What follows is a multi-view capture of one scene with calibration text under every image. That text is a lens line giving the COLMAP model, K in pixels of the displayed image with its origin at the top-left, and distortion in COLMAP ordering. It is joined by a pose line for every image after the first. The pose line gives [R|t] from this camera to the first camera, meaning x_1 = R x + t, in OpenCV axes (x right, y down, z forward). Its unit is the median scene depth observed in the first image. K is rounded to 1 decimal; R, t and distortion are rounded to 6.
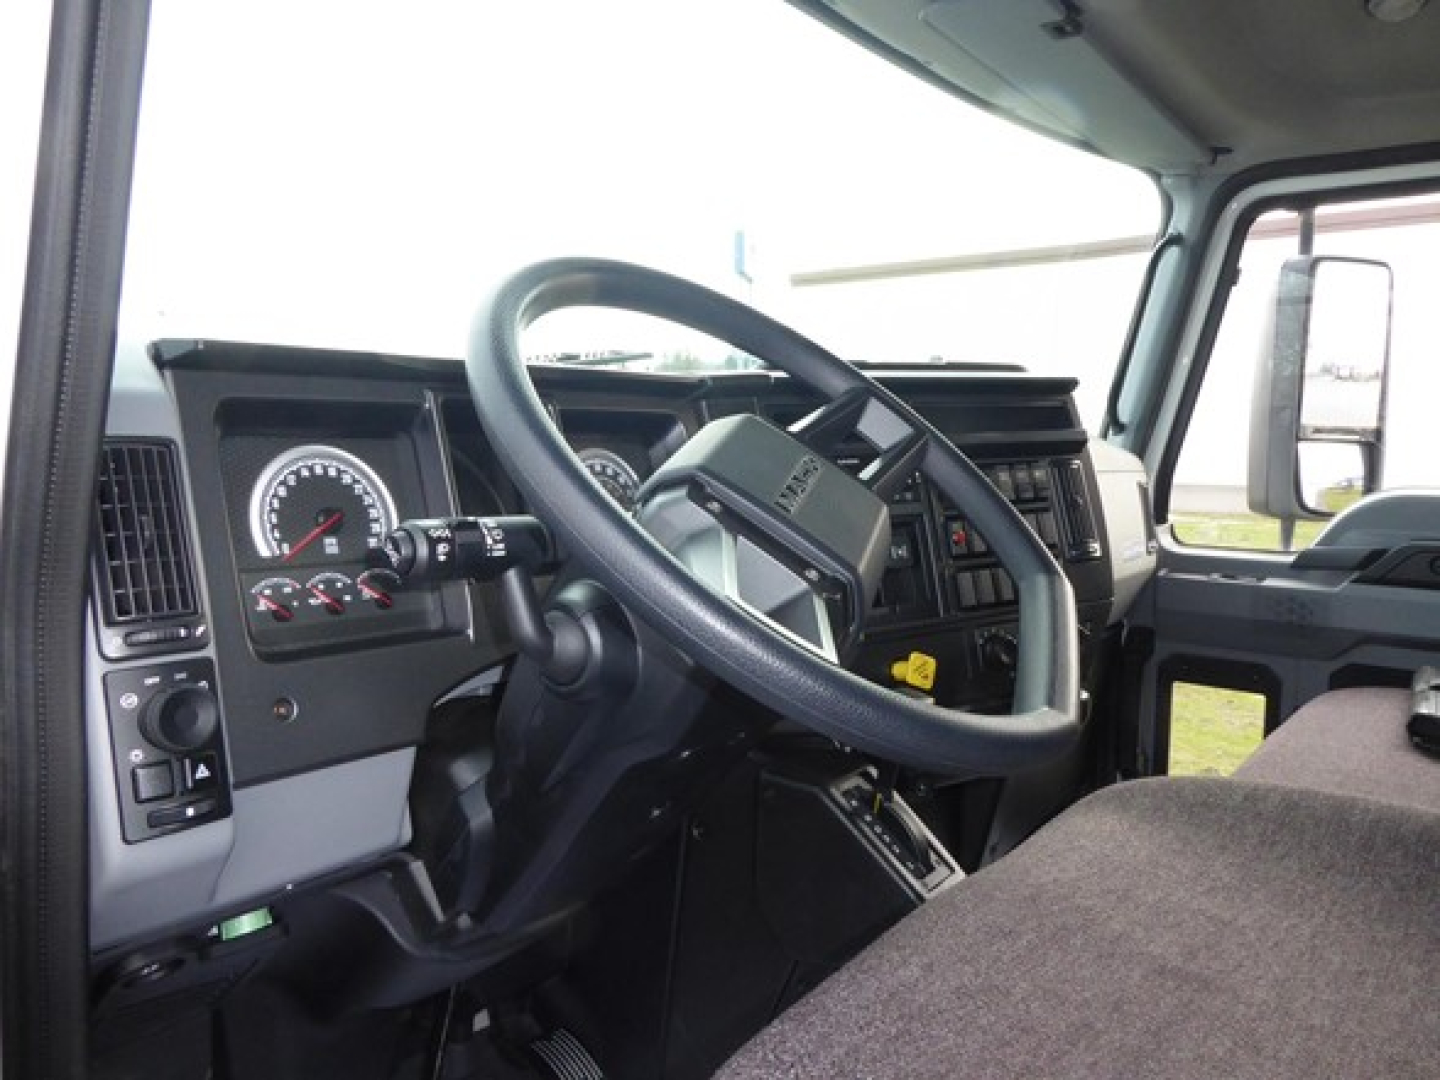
lens RADIAL K [[1034.7, 0, 726.6], [0, 1034.7, 515.0], [0, 0, 1]] dist [-0.019312, 0.003296]
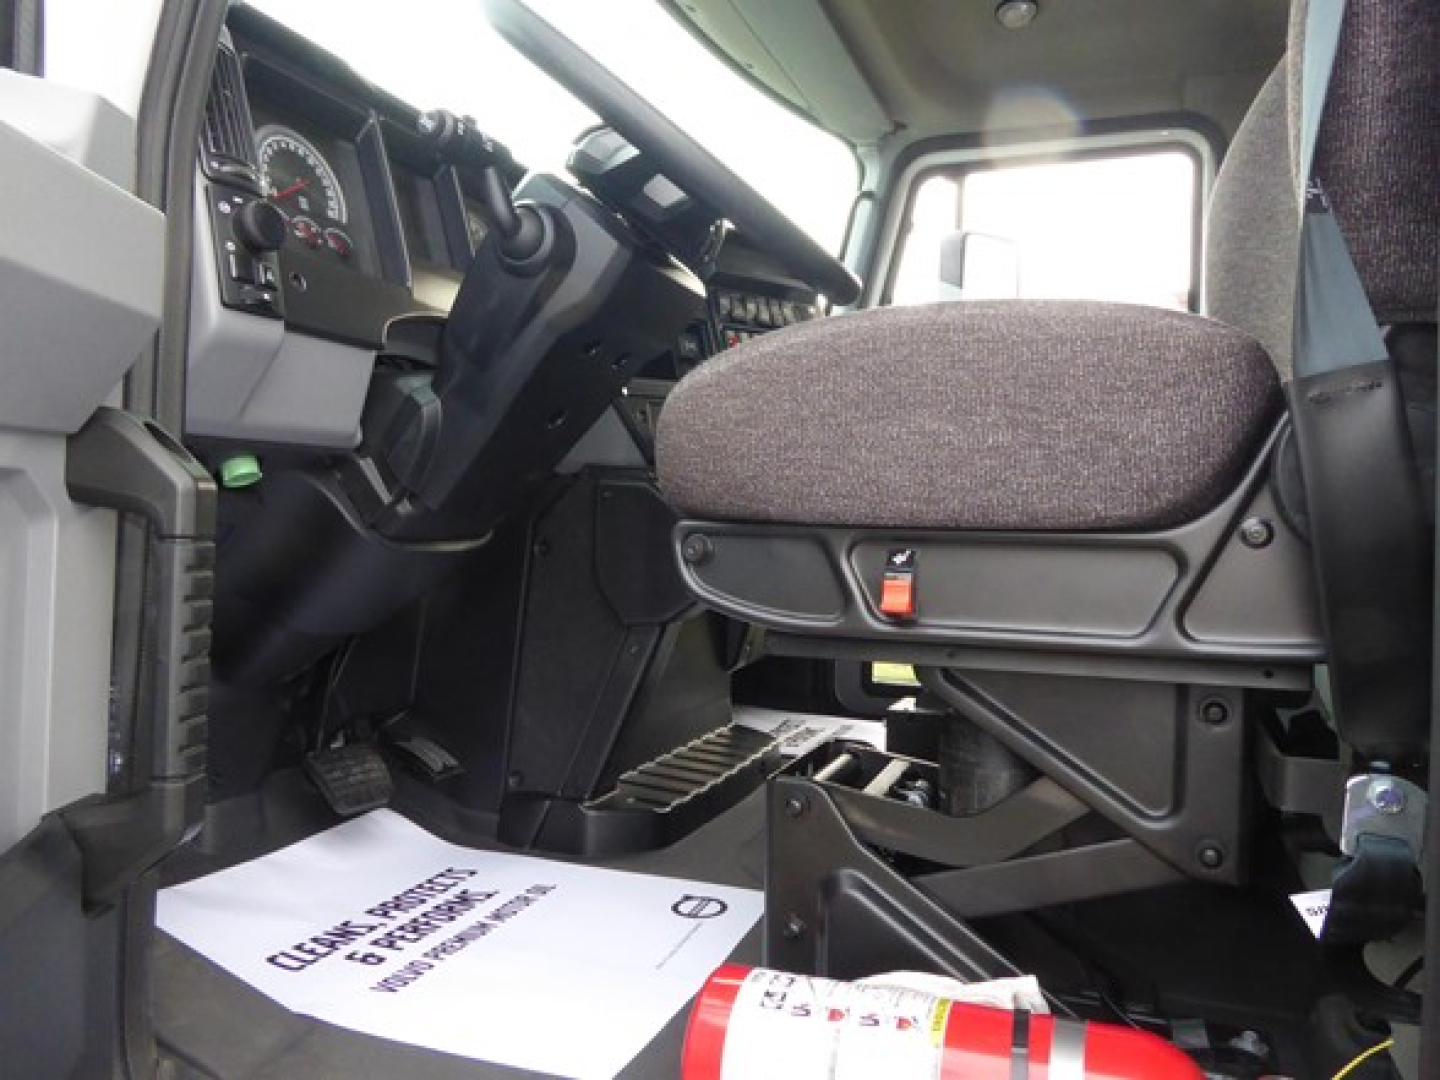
lens RADIAL K [[1034.7, 0, 726.6], [0, 1034.7, 515.0], [0, 0, 1]] dist [-0.019312, 0.003296]
pose [[0.954853, 0.009081, 0.296941, -0.252702], [0.012515, 0.997416, -0.070746, 0.498465], [-0.296816, 0.071268, 0.952271, -0.330225]]
